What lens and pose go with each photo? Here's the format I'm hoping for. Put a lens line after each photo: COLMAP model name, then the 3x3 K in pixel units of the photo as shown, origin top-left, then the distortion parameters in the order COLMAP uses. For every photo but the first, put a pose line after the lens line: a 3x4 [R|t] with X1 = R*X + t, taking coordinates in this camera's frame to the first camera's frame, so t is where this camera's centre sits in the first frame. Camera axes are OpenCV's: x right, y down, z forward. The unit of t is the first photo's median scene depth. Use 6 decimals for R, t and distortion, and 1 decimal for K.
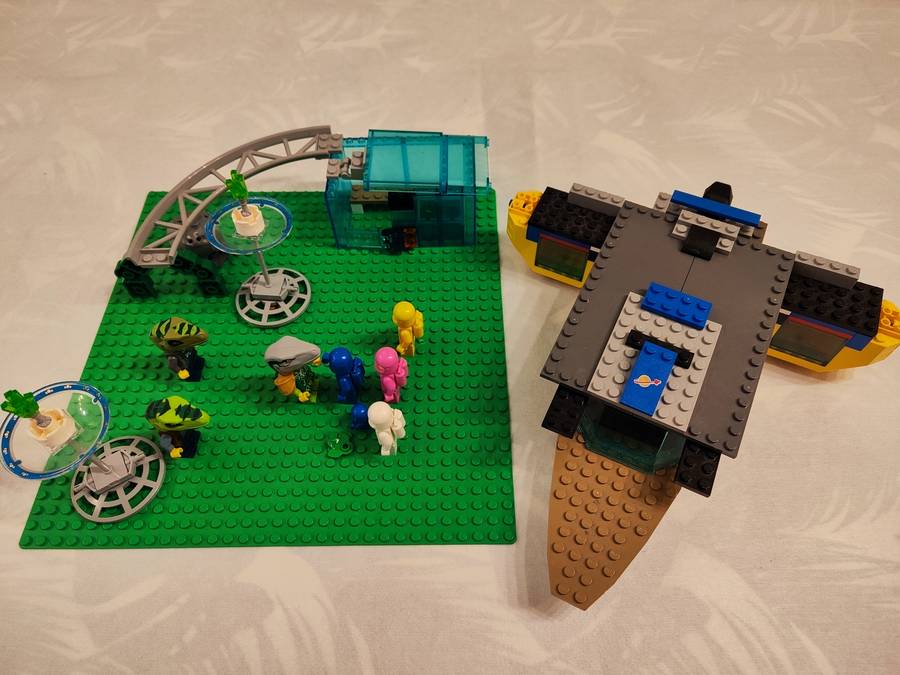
lens RADIAL K [[612.8, 0, 450.0], [0, 612.8, 337.5], [0, 0, 1]] dist [0.022258, -0.000207]
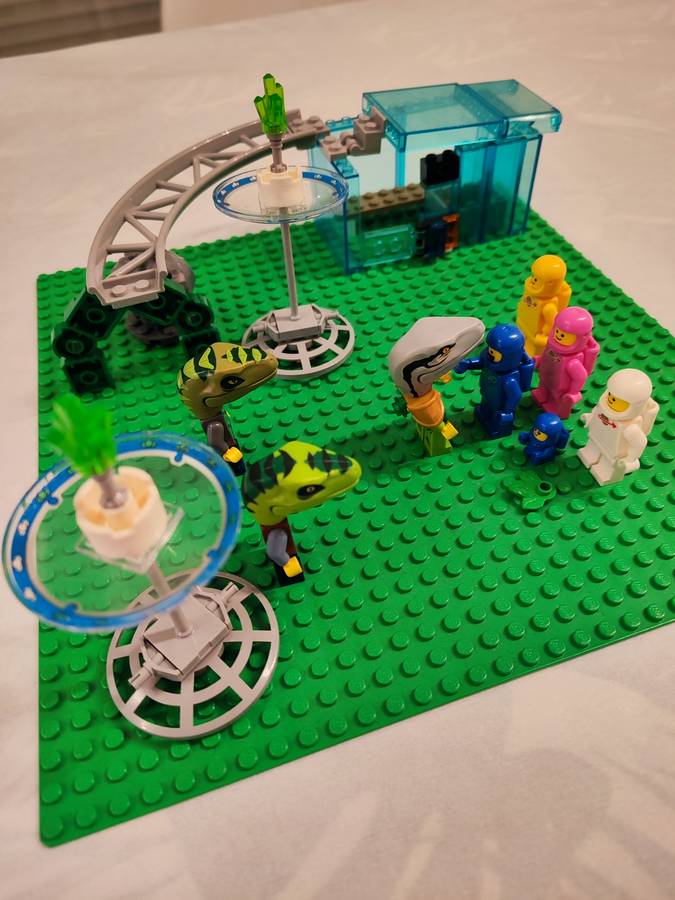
lens RADIAL K [[612.8, 0, 337.5], [0, 612.8, 450.0], [0, 0, 1]] dist [0.022258, -0.000207]
pose [[0.950795, -0.252955, 0.178895, -0.442222], [0.277299, 0.952324, -0.127221, 0.157180], [-0.138184, 0.170568, 0.975608, 0.419031]]
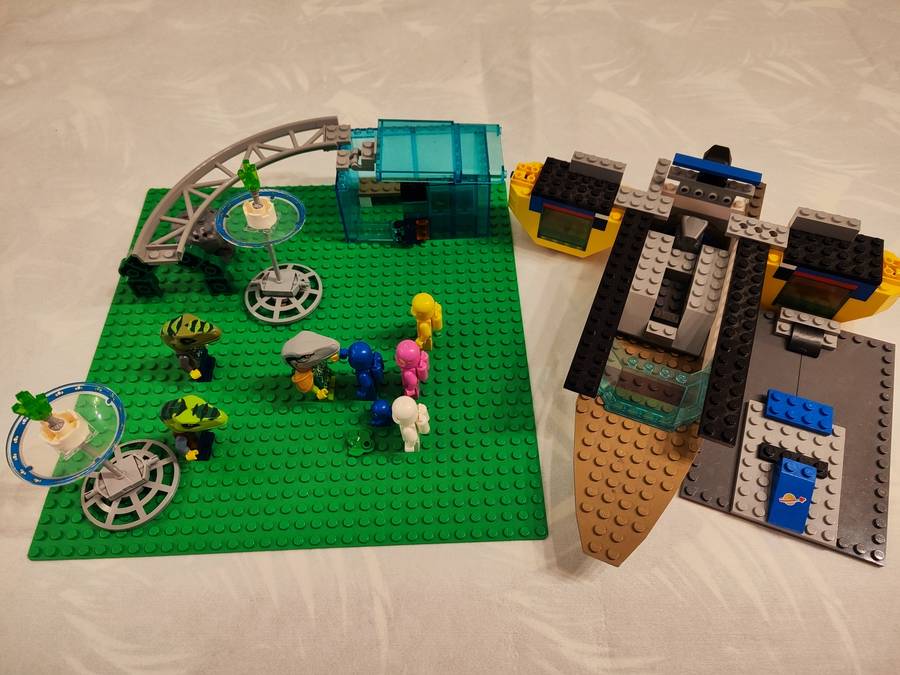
lens RADIAL K [[612.8, 0, 450.0], [0, 612.8, 337.5], [0, 0, 1]] dist [0.022258, -0.000207]
pose [[0.999446, -0.024499, 0.022511, -0.054839], [0.024631, 0.999681, -0.005602, 0.017648], [-0.022366, 0.006153, 0.999731, 0.028510]]
